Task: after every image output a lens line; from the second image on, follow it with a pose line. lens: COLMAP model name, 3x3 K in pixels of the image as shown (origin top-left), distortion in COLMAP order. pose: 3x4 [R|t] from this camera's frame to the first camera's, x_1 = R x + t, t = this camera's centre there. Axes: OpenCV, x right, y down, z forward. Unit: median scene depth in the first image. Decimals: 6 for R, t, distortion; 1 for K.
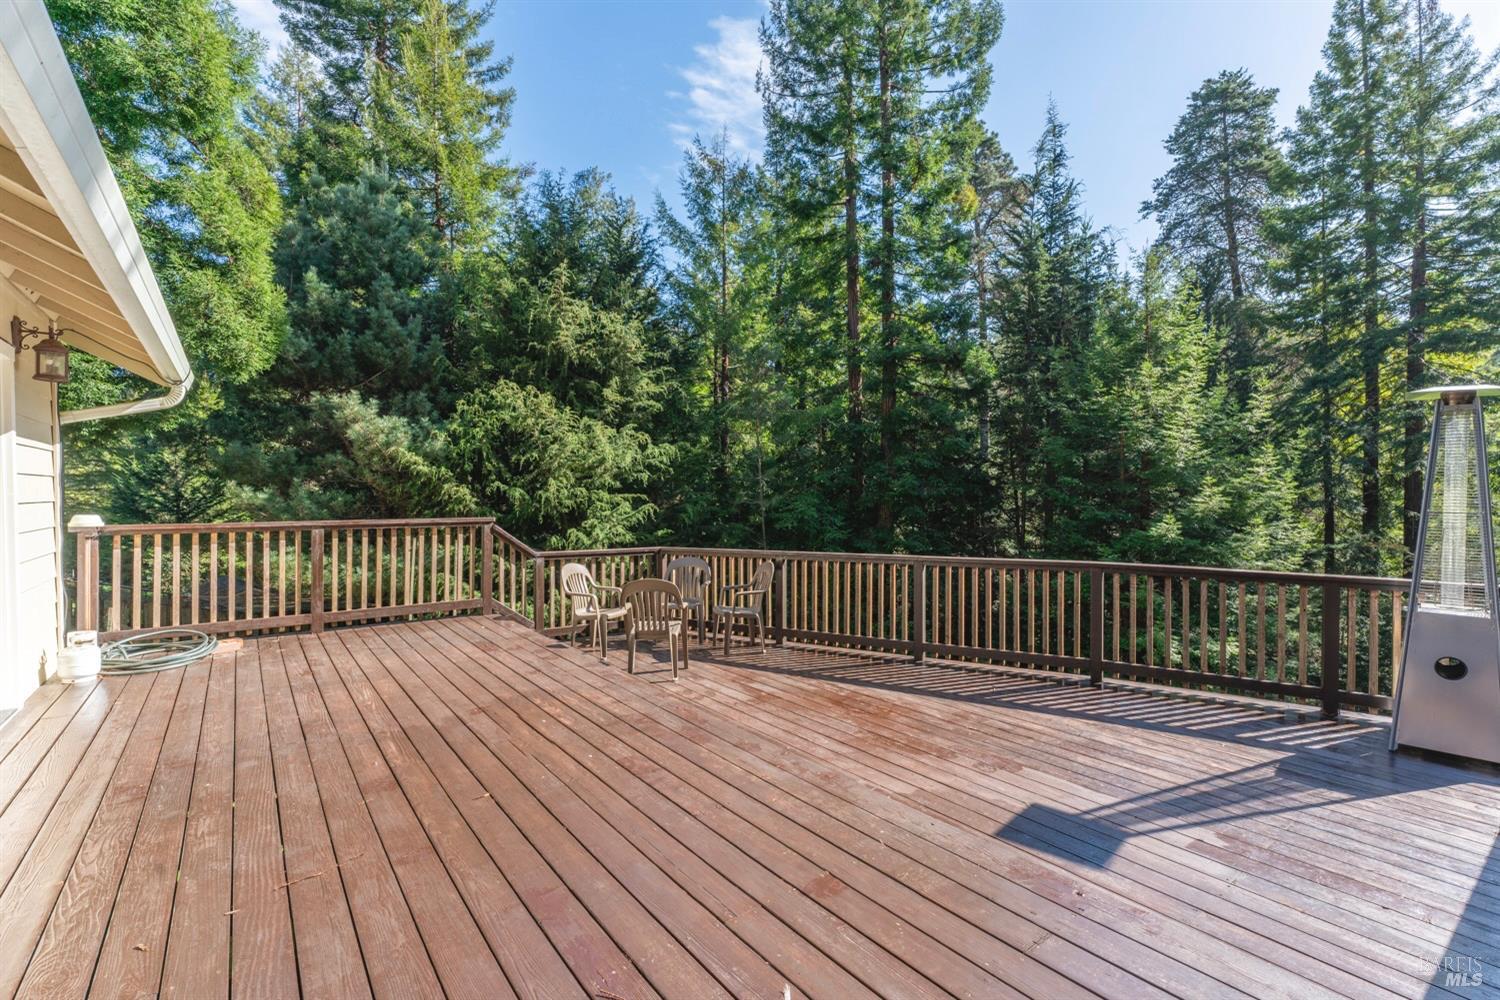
lens RADIAL K [[678.6, 0, 746.2], [0, 678.6, 499.2], [0, 0, 1]] dist [-0.002703, 0.000074]
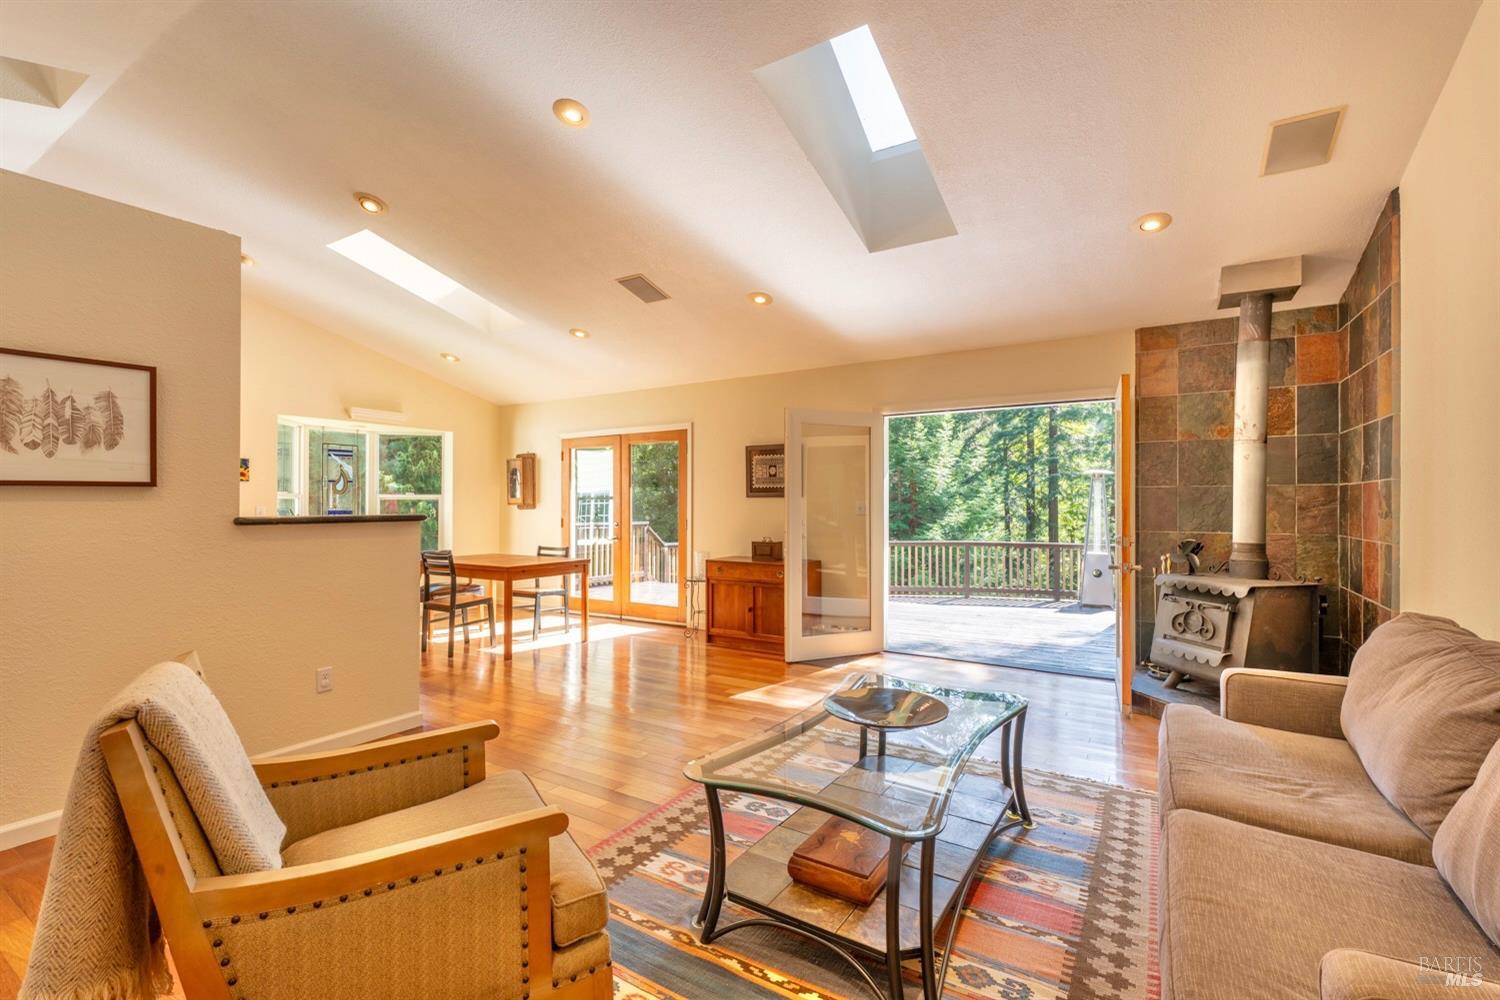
lens RADIAL K [[678.6, 0, 749.4], [0, 678.6, 502.4], [0, 0, 1]] dist [-0.002703, 0.000074]
pose [[0.930805, 0.006908, 0.365452, -0.291827], [0.002168, 0.999699, -0.024418, 0.008095], [-0.365511, 0.023521, 0.930510, -0.237229]]
